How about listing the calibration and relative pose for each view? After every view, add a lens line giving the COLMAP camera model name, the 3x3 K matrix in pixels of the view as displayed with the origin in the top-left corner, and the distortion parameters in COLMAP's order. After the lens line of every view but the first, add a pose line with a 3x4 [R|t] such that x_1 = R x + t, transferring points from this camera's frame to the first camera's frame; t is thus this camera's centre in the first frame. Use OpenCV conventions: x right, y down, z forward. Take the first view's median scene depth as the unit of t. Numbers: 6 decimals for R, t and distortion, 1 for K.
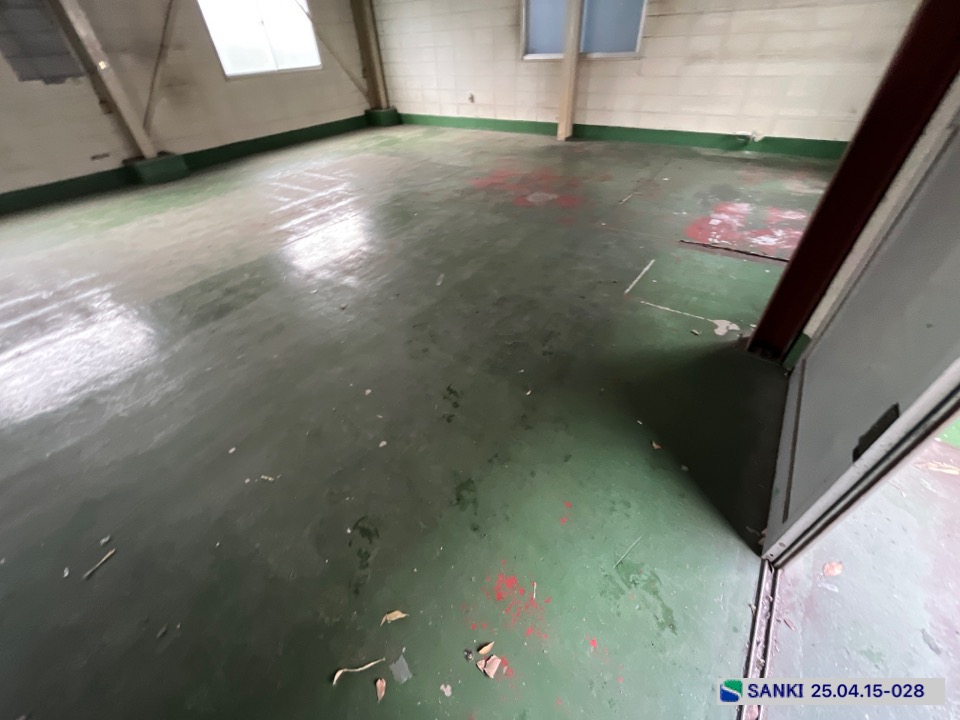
lens RADIAL K [[389.6, 0, 482.0], [0, 389.6, 357.9], [0, 0, 1]] dist [0.001368, -0.000598]
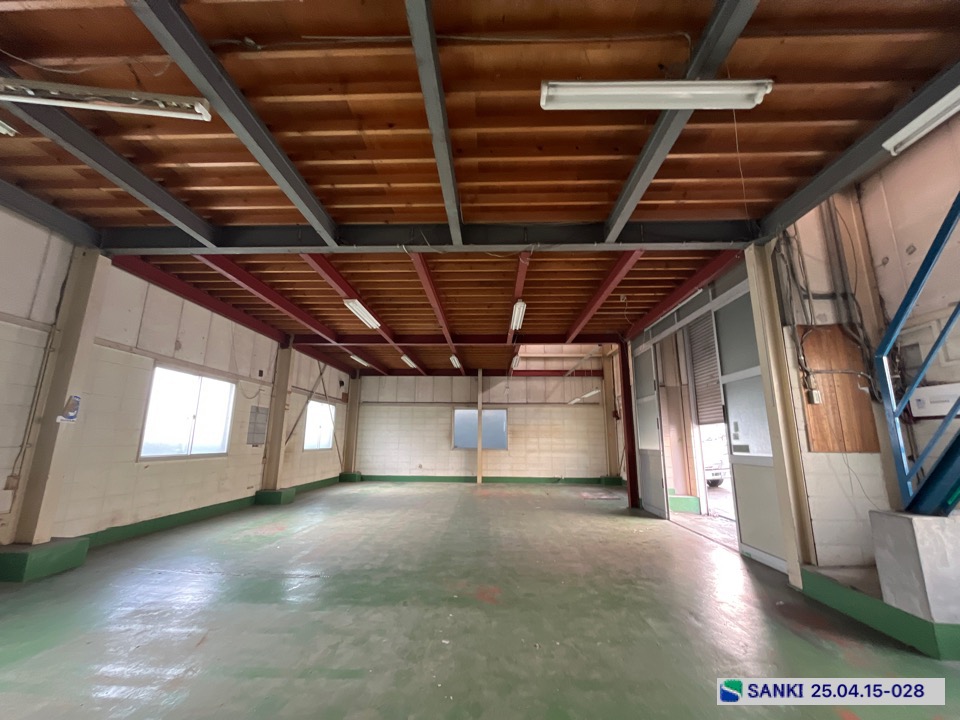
lens RADIAL K [[389.6, 0, 480.6], [0, 389.6, 359.9], [0, 0, 1]] dist [0.001368, -0.000598]
pose [[0.826554, 0.169009, 0.536884, -1.069550], [0.321074, 0.641865, -0.696363, 0.467171], [-0.462298, 0.747961, 0.476272, -0.462744]]
